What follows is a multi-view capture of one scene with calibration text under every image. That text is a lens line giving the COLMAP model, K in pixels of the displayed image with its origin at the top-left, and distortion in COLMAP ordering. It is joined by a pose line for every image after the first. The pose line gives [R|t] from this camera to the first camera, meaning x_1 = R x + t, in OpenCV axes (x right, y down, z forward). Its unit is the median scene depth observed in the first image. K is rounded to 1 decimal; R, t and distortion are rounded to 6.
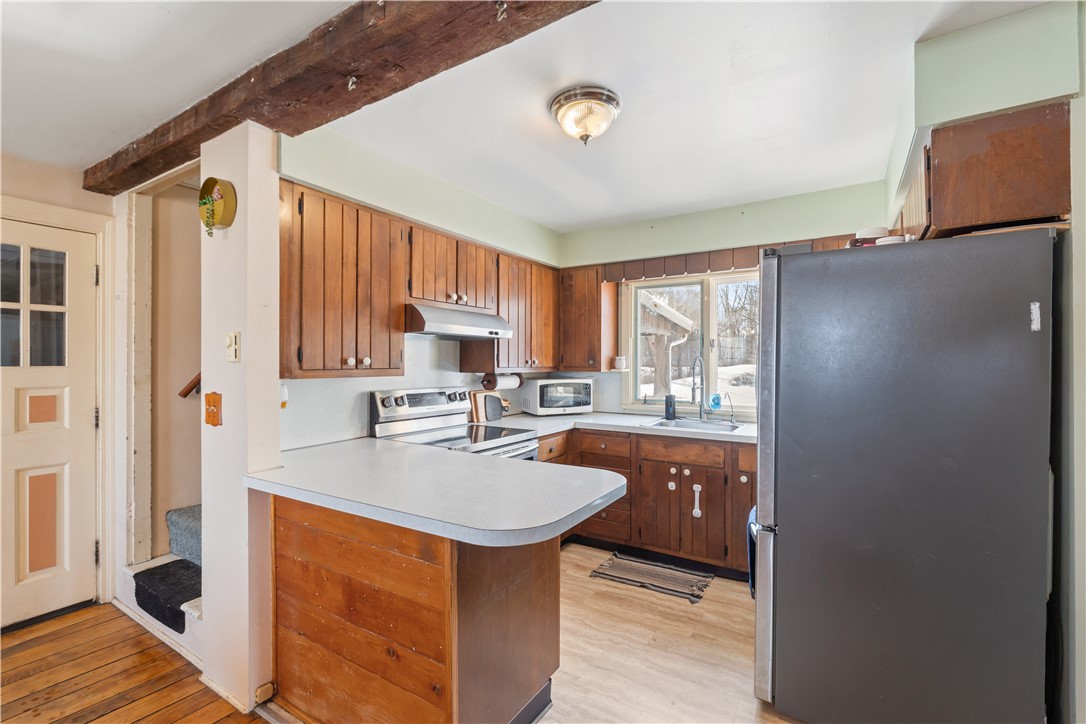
lens RADIAL K [[482.8, 0, 543.2], [0, 482.8, 365.2], [0, 0, 1]] dist [-0.000833, -0.000115]
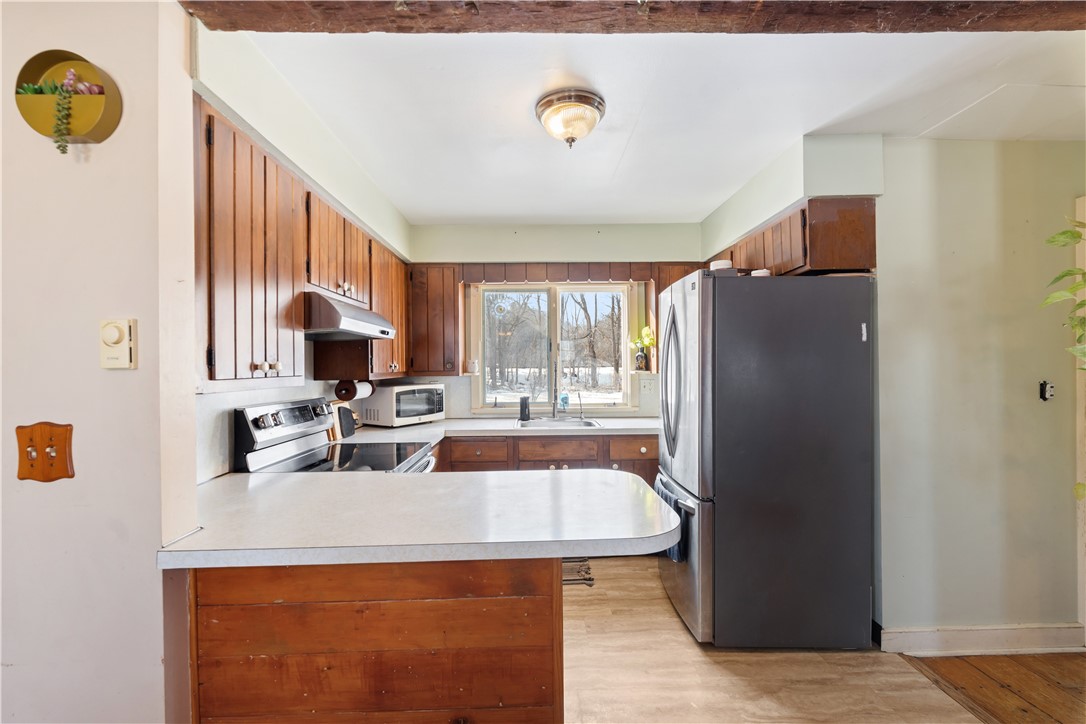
lens RADIAL K [[482.8, 0, 573.7], [0, 482.8, 367.5], [0, 0, 1]] dist [-0.000833, -0.000115]
pose [[0.830349, -0.012378, 0.557107, -0.379949], [0.014685, 0.999892, 0.000327, -0.000252], [-0.557051, 0.007910, 0.830441, 0.135556]]
